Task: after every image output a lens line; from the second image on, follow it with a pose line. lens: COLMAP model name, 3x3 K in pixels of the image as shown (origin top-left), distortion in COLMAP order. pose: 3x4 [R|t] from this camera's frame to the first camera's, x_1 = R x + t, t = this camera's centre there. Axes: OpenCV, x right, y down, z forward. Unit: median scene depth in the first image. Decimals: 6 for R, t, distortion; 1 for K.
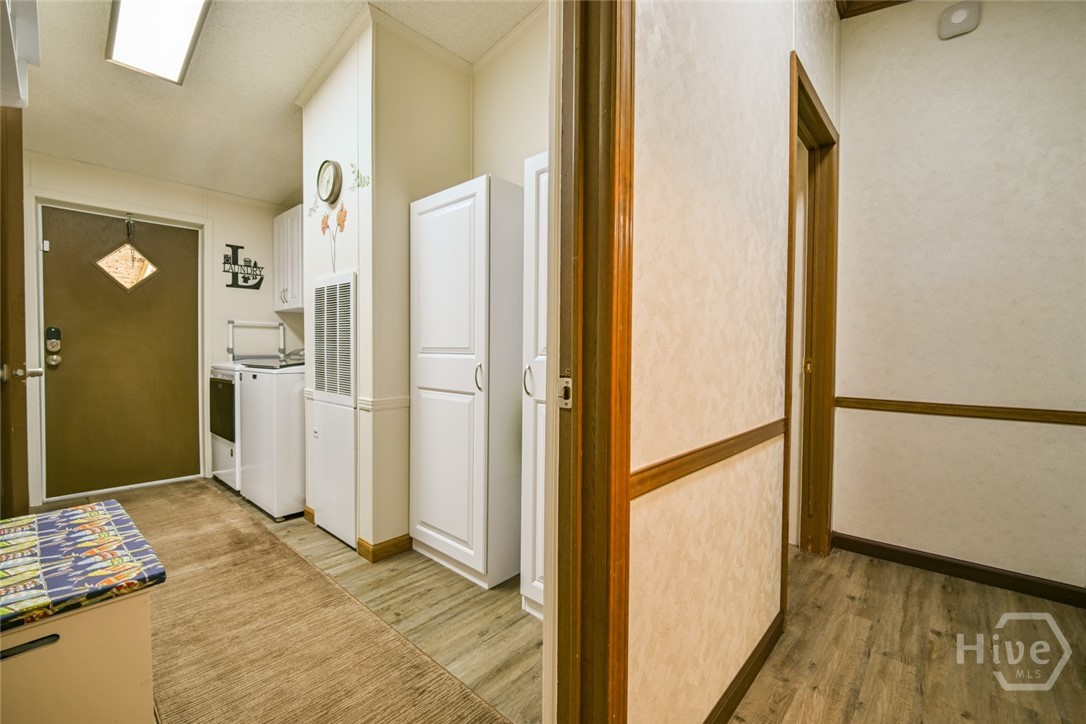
lens RADIAL K [[450.5, 0, 550.5], [0, 450.5, 362.0], [0, 0, 1]] dist [-0.008254, -0.003522]
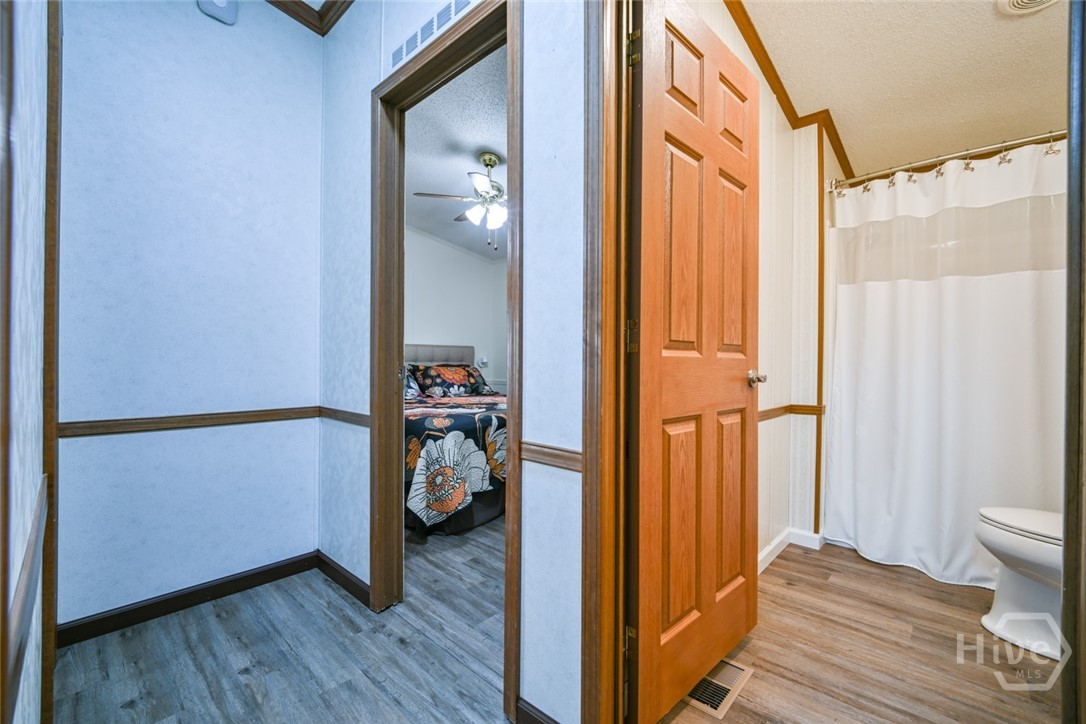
lens RADIAL K [[450.5, 0, 550.1], [0, 450.5, 362.3], [0, 0, 1]] dist [-0.008254, -0.003522]
pose [[0.018154, -0.012899, 0.999752, -0.006746], [0.019163, 0.999738, 0.012551, -0.009576], [-0.999652, 0.018930, 0.018396, 0.307873]]
